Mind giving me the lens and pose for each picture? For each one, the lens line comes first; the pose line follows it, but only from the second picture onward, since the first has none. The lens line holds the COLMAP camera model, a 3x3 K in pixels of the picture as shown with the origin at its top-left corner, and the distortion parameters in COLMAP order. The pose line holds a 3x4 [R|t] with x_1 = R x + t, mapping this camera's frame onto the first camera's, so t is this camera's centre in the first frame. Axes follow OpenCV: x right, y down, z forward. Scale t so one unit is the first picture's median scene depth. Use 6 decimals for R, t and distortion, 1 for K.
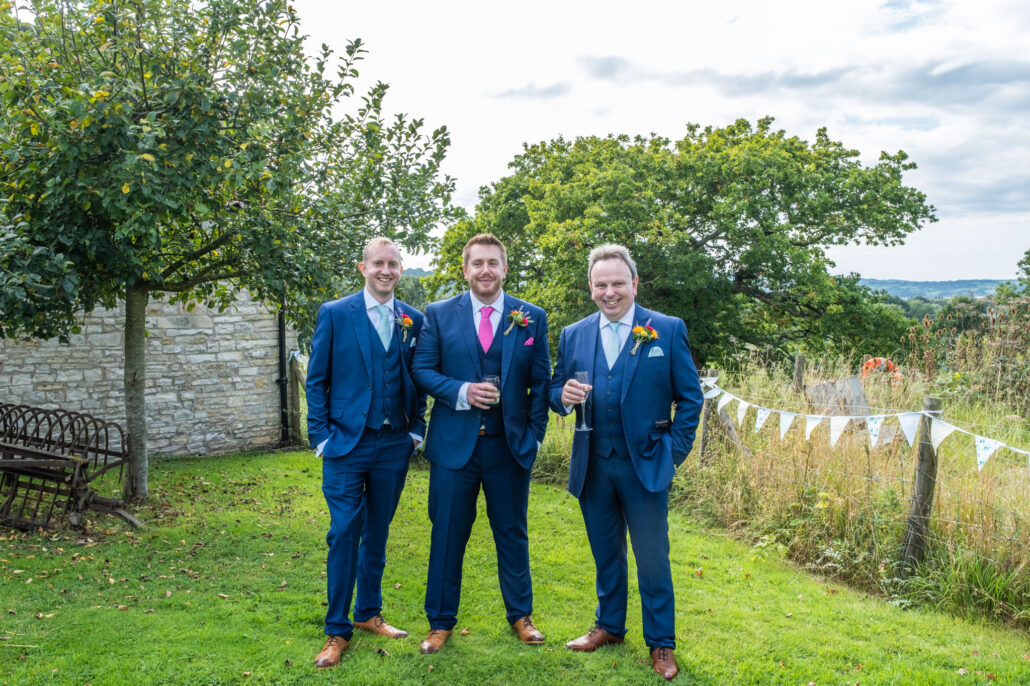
lens RADIAL K [[847.4, 0, 520.1], [0, 847.4, 340.2], [0, 0, 1]] dist [-0.027462, 0.025864]
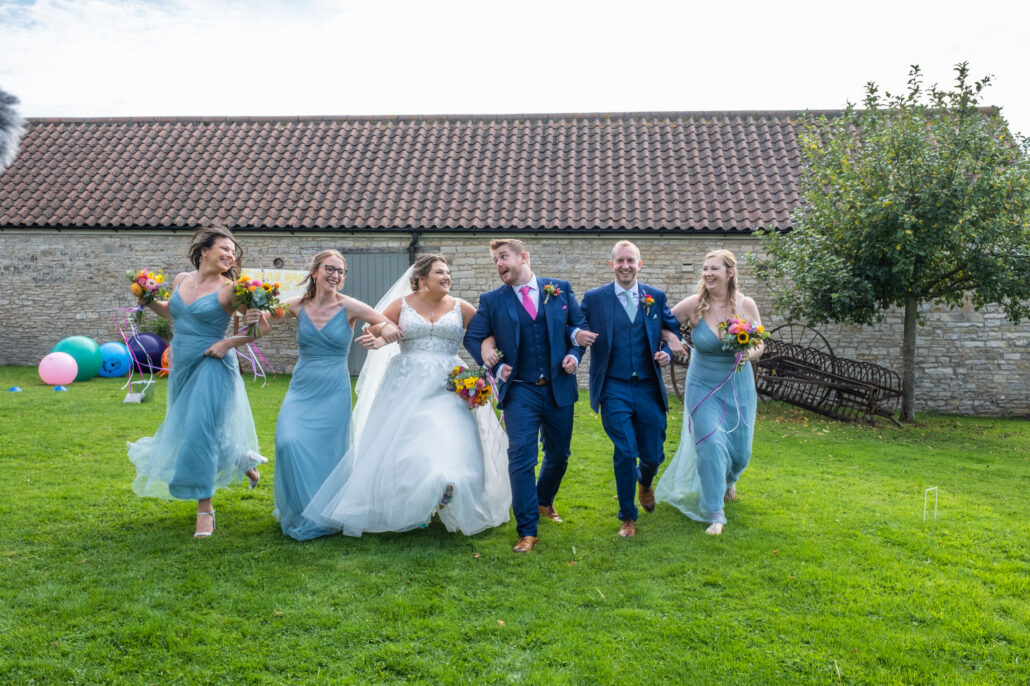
lens RADIAL K [[910.0, 0, 513.7], [0, 910.0, 341.6], [0, 0, 1]] dist [-0.020322, 0.027319]
pose [[0.622061, 0.037275, -0.782081, 0.308331], [-0.035271, 0.999186, 0.019568, 0.014827], [0.782174, 0.015412, 0.622870, -0.493385]]
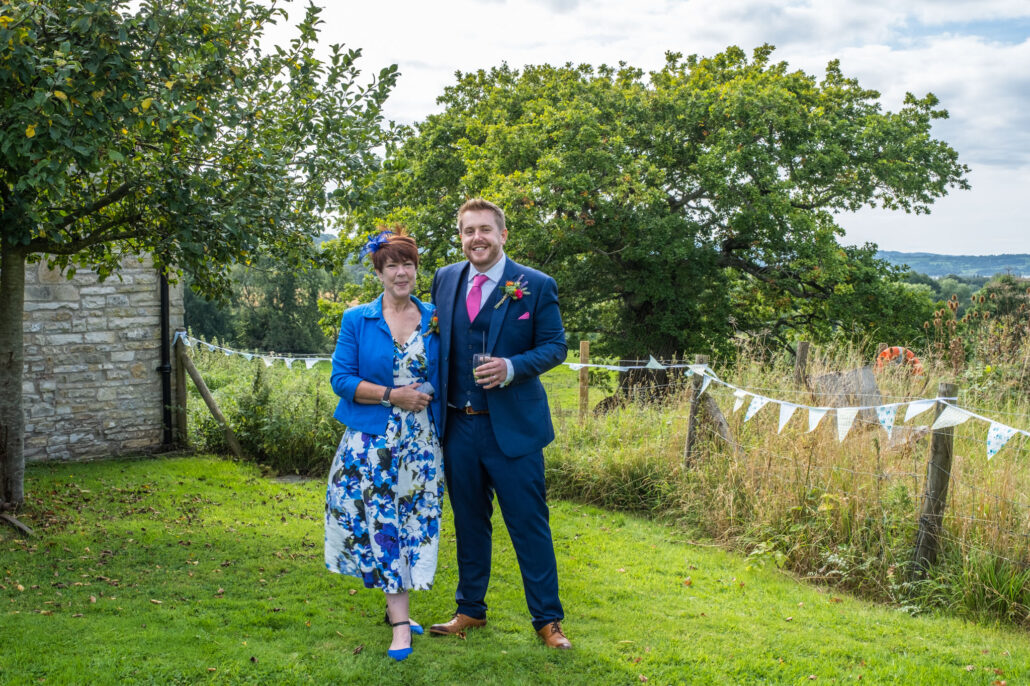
lens RADIAL K [[1111.1, 0, 506.4], [0, 1111.1, 352.5], [0, 0, 1]] dist [0.004628, 0.000000]
pose [[0.998082, 0.008785, 0.061283, -0.026225], [-0.010221, 0.999680, 0.023155, 0.005552], [-0.061060, -0.023737, 0.997852, -0.073263]]
